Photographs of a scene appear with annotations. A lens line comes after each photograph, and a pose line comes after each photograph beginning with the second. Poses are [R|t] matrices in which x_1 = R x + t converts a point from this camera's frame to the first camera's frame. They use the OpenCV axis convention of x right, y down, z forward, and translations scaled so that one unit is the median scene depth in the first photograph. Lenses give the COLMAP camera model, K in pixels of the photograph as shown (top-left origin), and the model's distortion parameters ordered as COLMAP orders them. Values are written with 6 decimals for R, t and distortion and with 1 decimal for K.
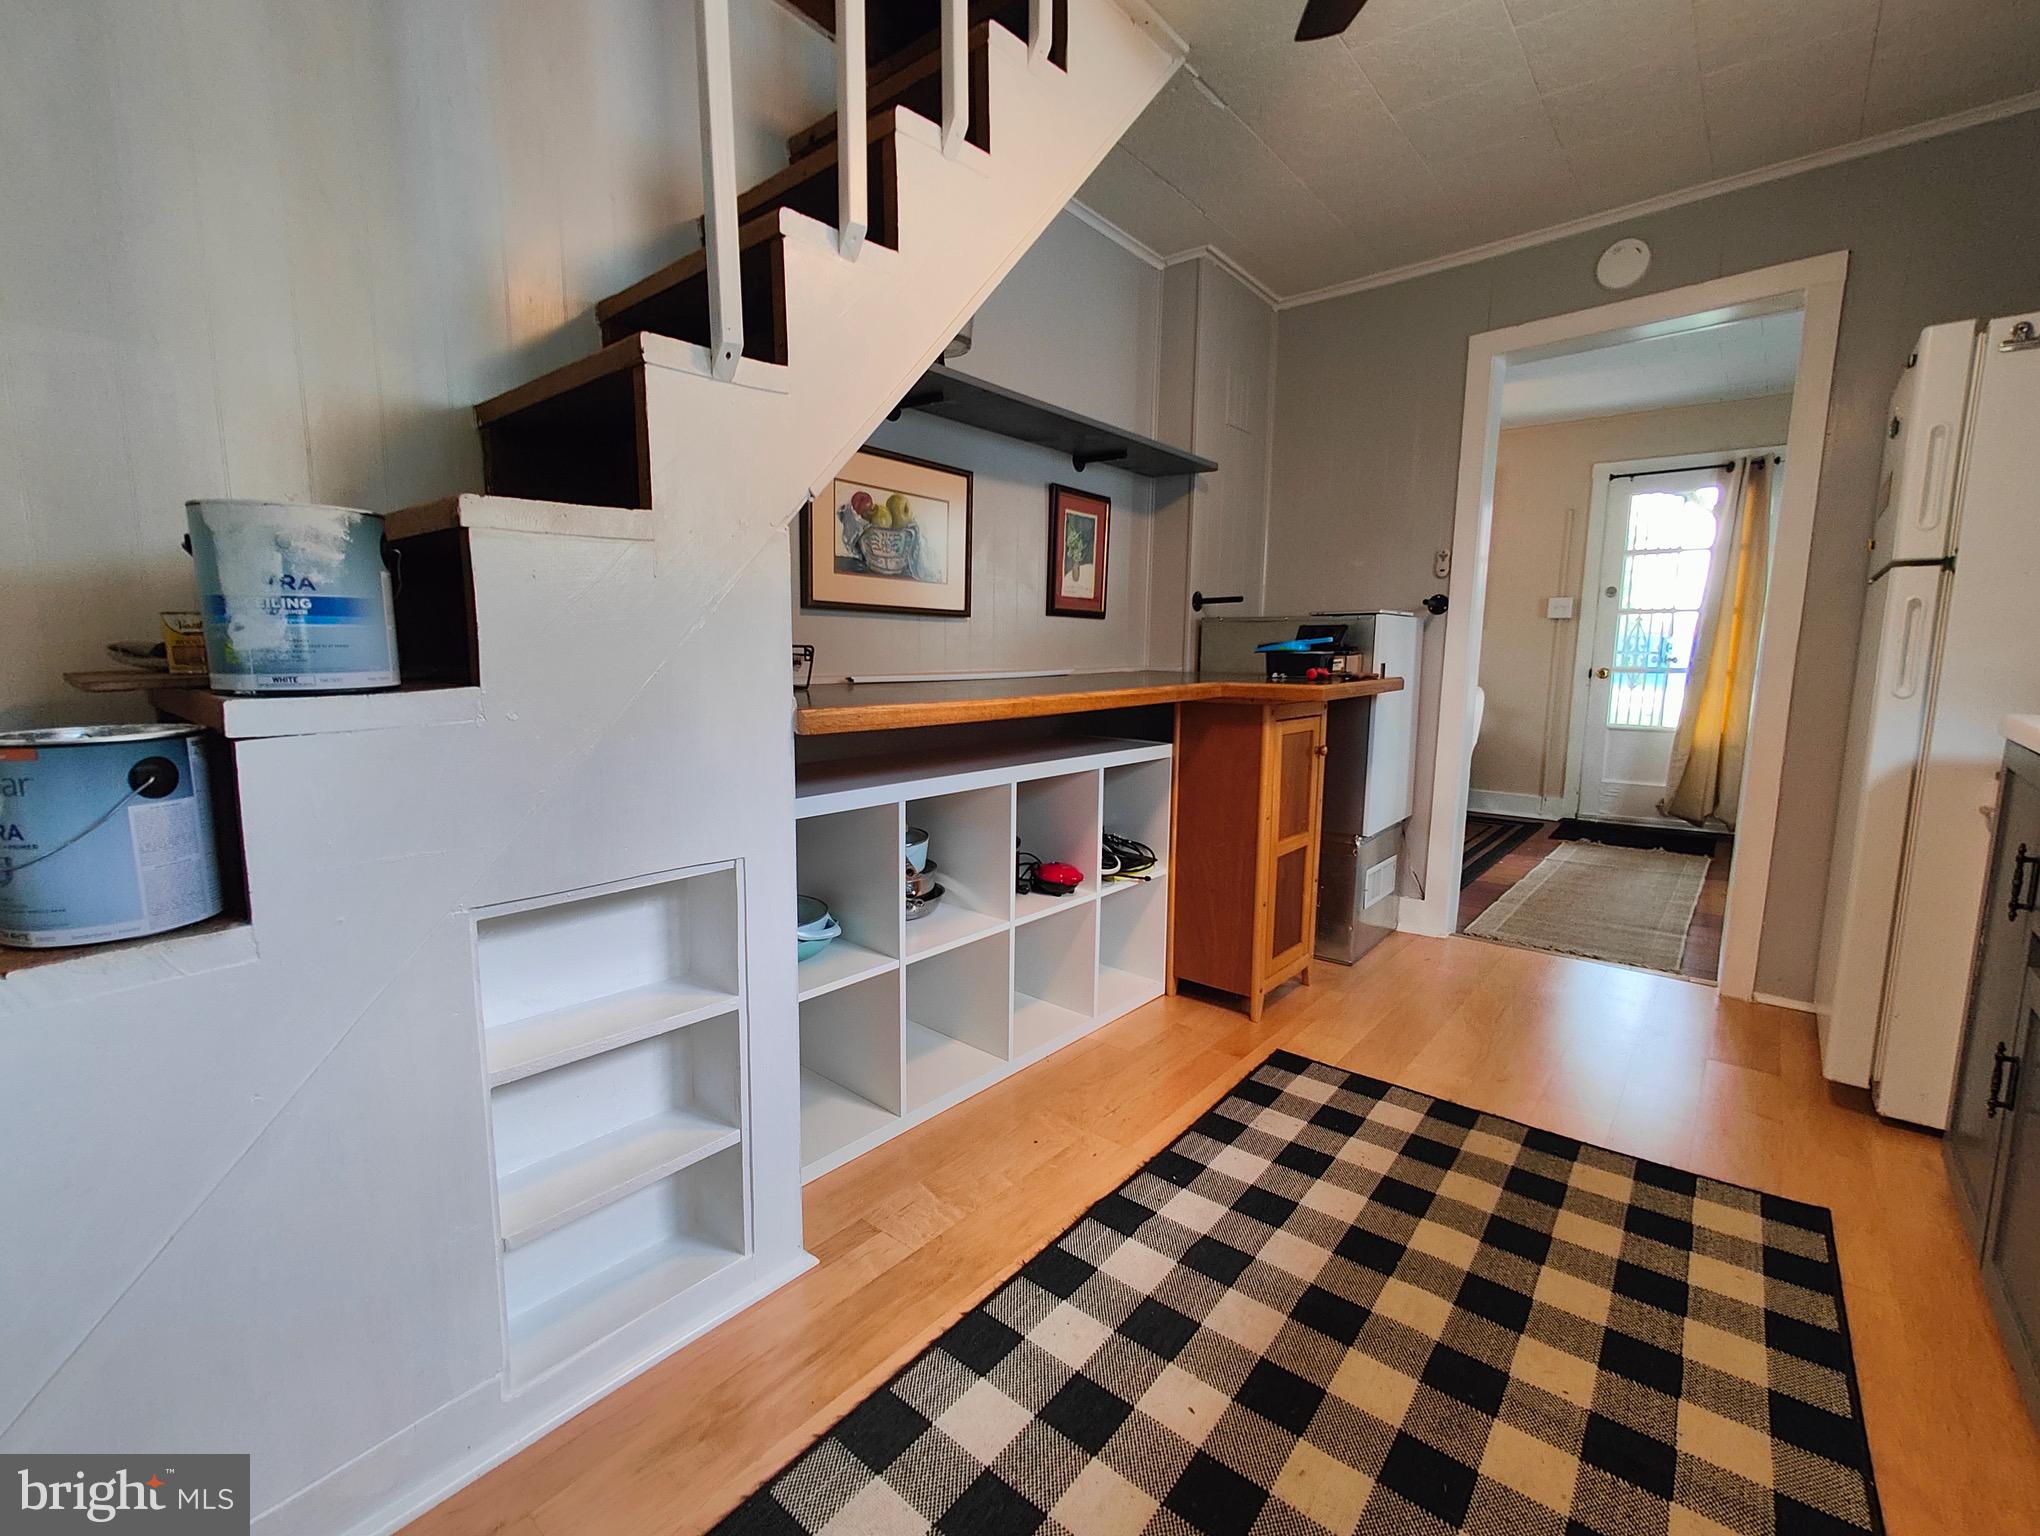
lens RADIAL K [[908.1, 0, 1020.0], [0, 908.1, 768.0], [0, 0, 1]] dist [0.003677, -0.000018]
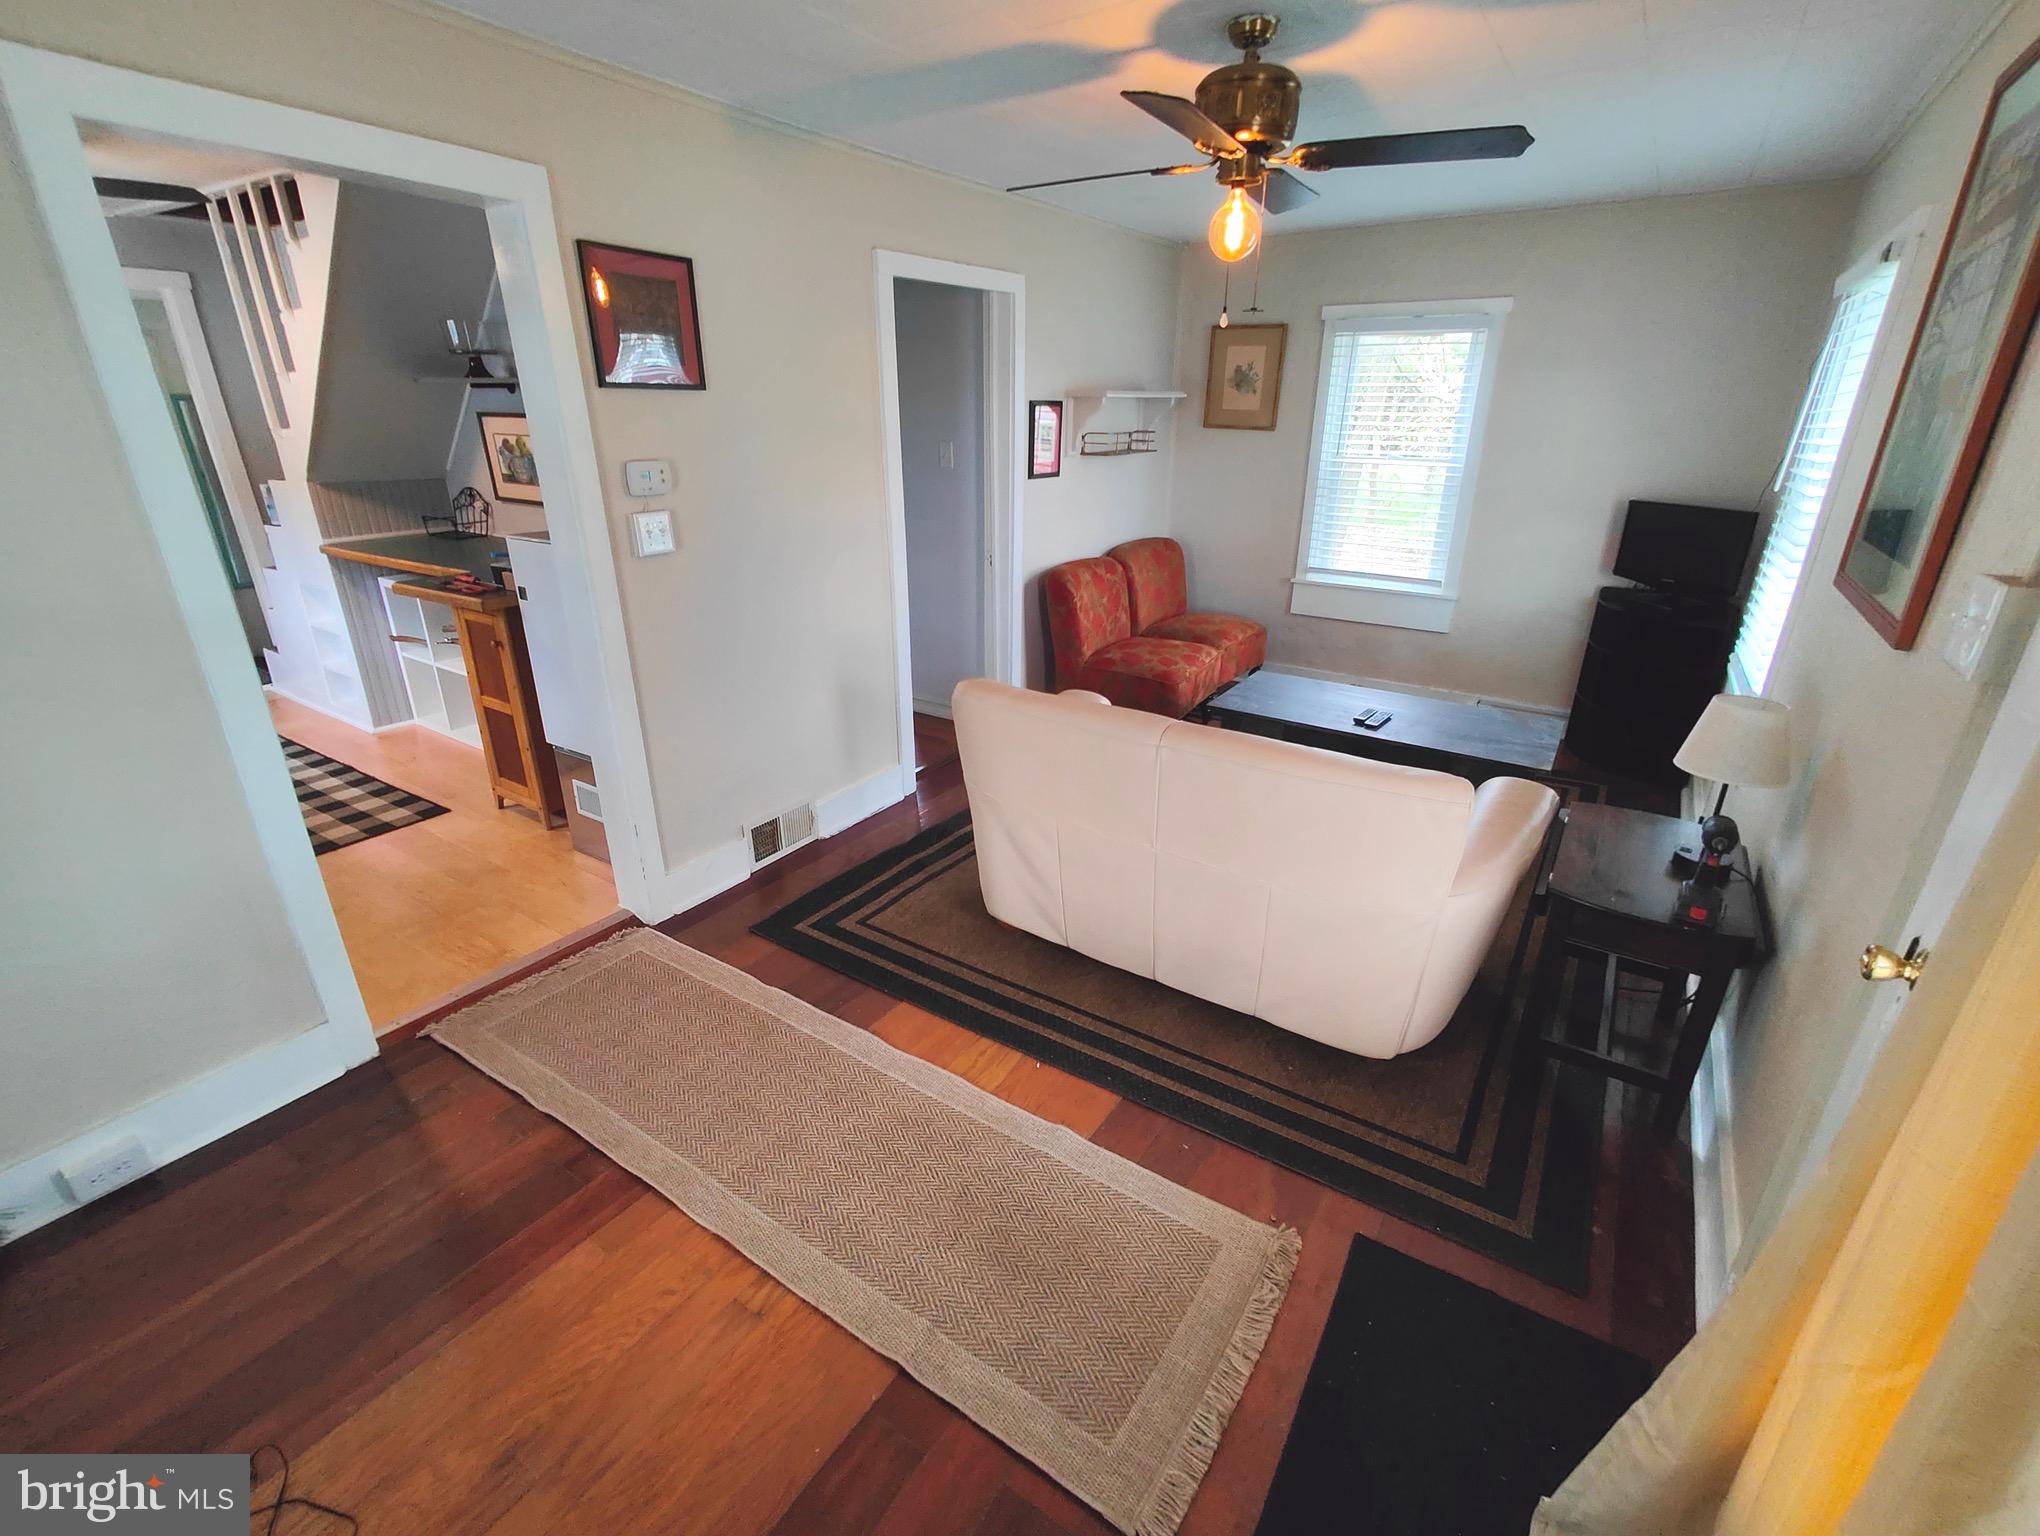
lens RADIAL K [[908.1, 0, 1020.0], [0, 908.1, 768.0], [0, 0, 1]] dist [0.003677, -0.000018]
pose [[0.092737, 0.365150, -0.926318, 2.010862], [-0.122600, 0.927436, 0.353317, -0.489130], [0.988114, 0.080801, 0.130775, 1.952987]]
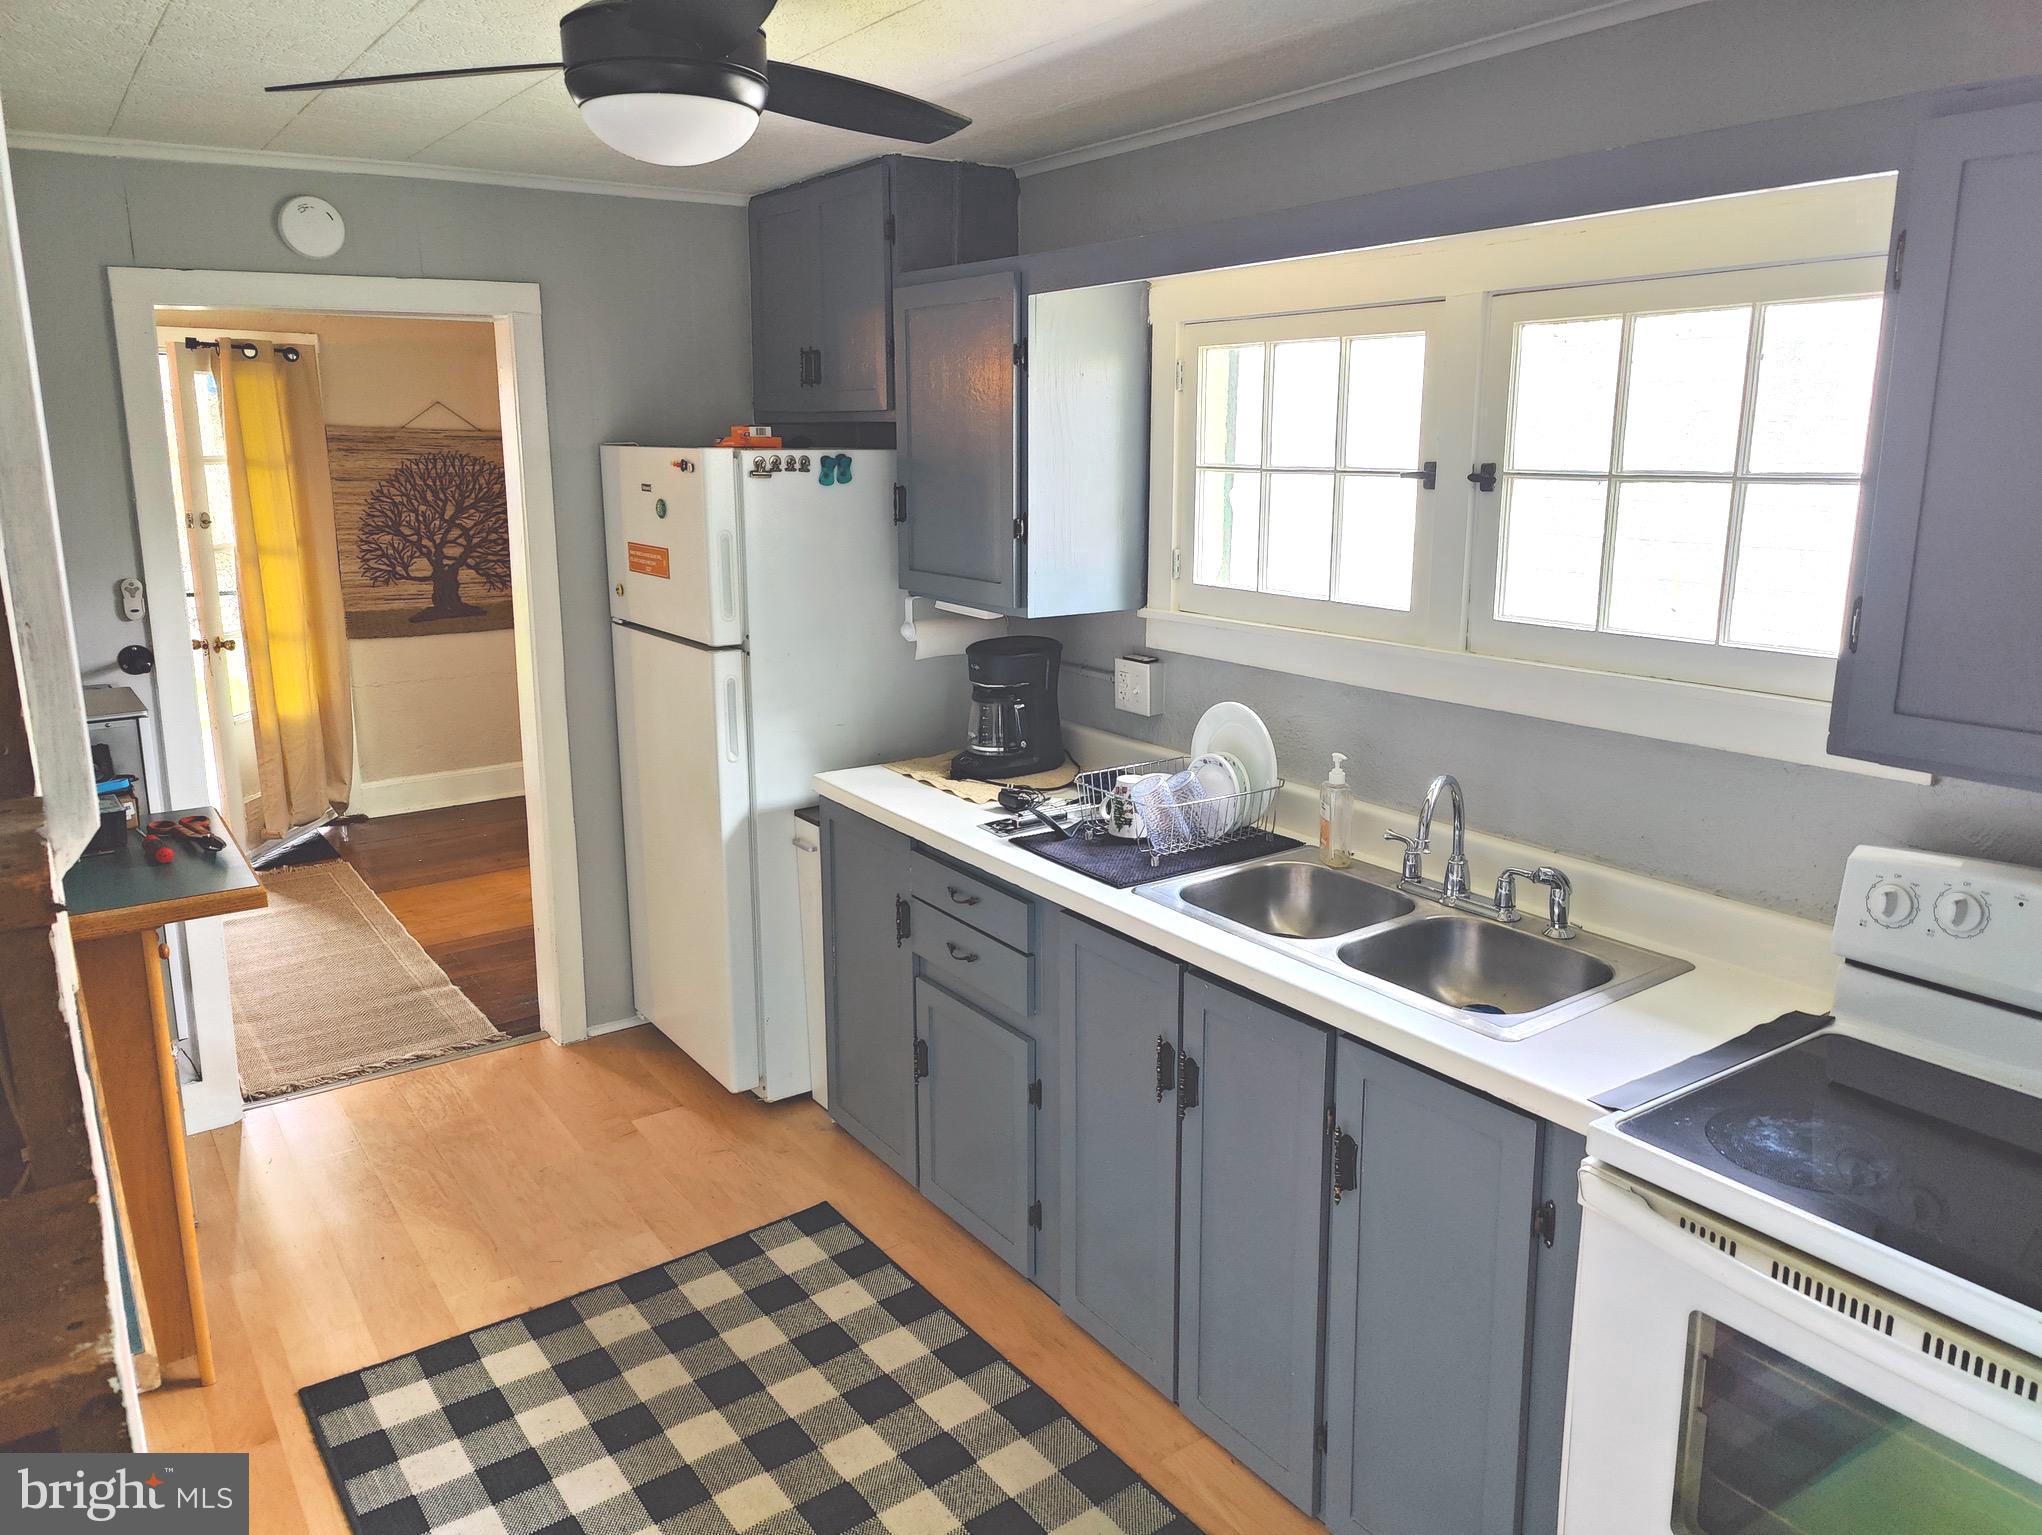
lens RADIAL K [[1406.4, 0, 1047.1], [0, 1406.4, 765.2], [0, 0, 1]] dist [0.048973, -0.047543]
pose [[0.244601, -0.229854, 0.941986, -0.558505], [0.123918, 0.970940, 0.204742, -0.350351], [-0.961673, 0.066649, 0.265976, 0.126798]]
